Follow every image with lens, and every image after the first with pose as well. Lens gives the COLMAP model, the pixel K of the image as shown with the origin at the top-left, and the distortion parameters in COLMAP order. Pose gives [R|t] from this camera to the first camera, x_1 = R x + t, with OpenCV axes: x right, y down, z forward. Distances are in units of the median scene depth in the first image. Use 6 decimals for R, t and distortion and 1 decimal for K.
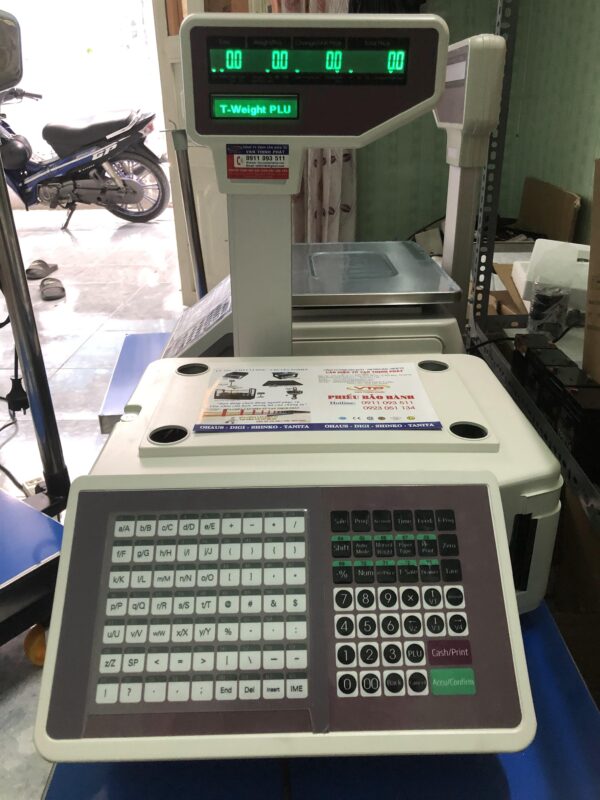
lens RADIAL K [[647.3, 0, 302.5], [0, 647.3, 399.8], [0, 0, 1]] dist [0.006950, 0.005217]
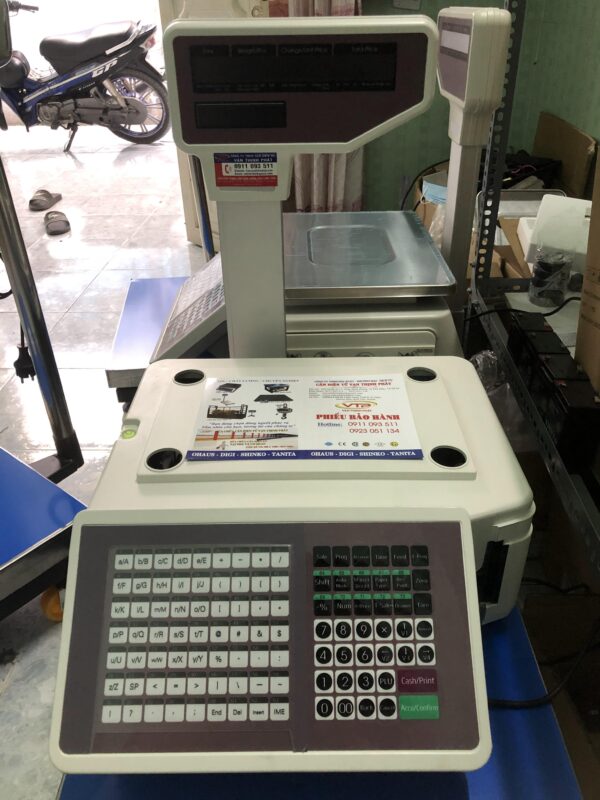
lens RADIAL K [[643.8, 0, 297.7], [0, 643.8, 401.4], [0, 0, 1]] dist [0.009226, 0.007126]
pose [[0.999771, 0.003835, -0.021055, 0.041406], [-0.001264, 0.992679, 0.120777, -0.208573], [0.021364, -0.120723, 0.992456, -0.040922]]
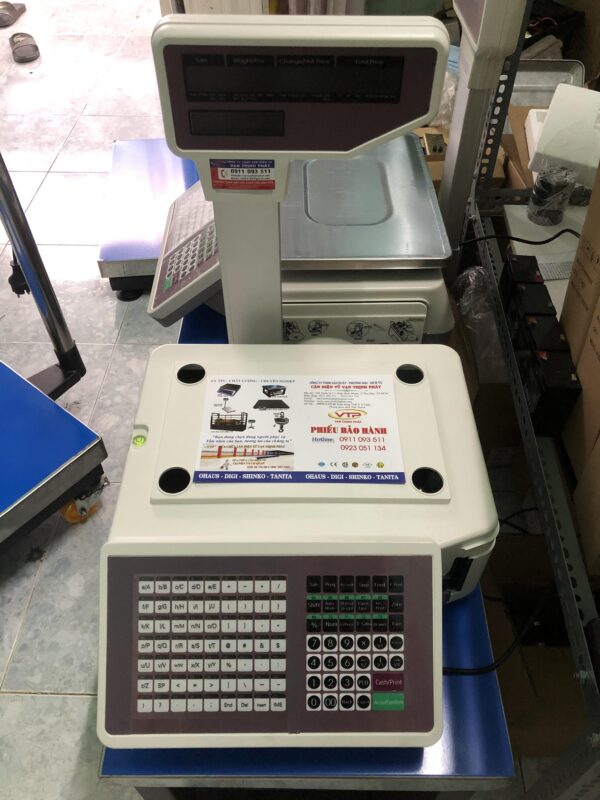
lens RADIAL K [[639.7, 0, 299.2], [0, 639.7, 400.6], [0, 0, 1]] dist [0.008467, -0.000550]
pose [[0.999848, 0.017400, -0.000976, 0.025431], [-0.015580, 0.917562, 0.397287, -0.676423], [0.007808, -0.397211, 0.917694, -0.020946]]
